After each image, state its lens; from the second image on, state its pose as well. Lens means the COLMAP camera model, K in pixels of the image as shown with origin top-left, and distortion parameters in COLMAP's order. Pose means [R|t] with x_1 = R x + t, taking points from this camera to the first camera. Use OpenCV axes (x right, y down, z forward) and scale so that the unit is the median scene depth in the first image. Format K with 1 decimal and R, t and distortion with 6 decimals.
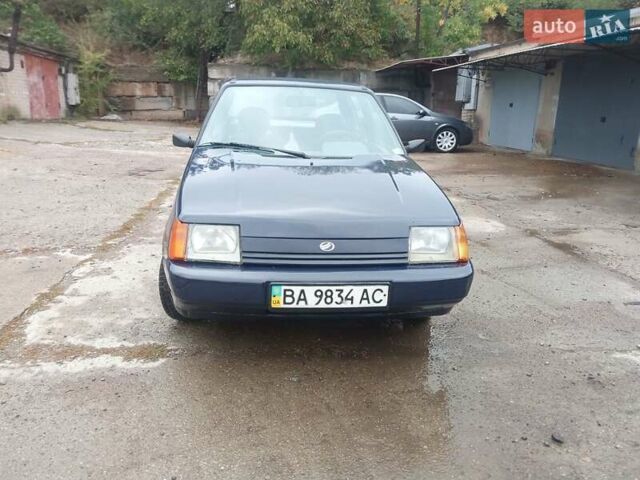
lens RADIAL K [[518.1, 0, 342.3], [0, 518.1, 238.9], [0, 0, 1]] dist [-0.011864, -0.009259]
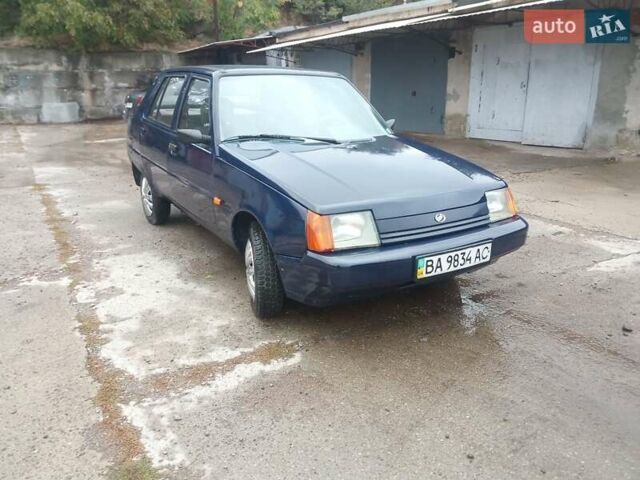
lens RADIAL K [[486.1, 0, 343.5], [0, 486.1, 256.6], [0, 0, 1]] dist [0.046330, -0.007810]
pose [[0.911544, -0.175597, 0.371824, -0.634765], [0.145612, 0.983486, 0.107486, -0.047502], [-0.384558, -0.043837, 0.922059, 0.100754]]
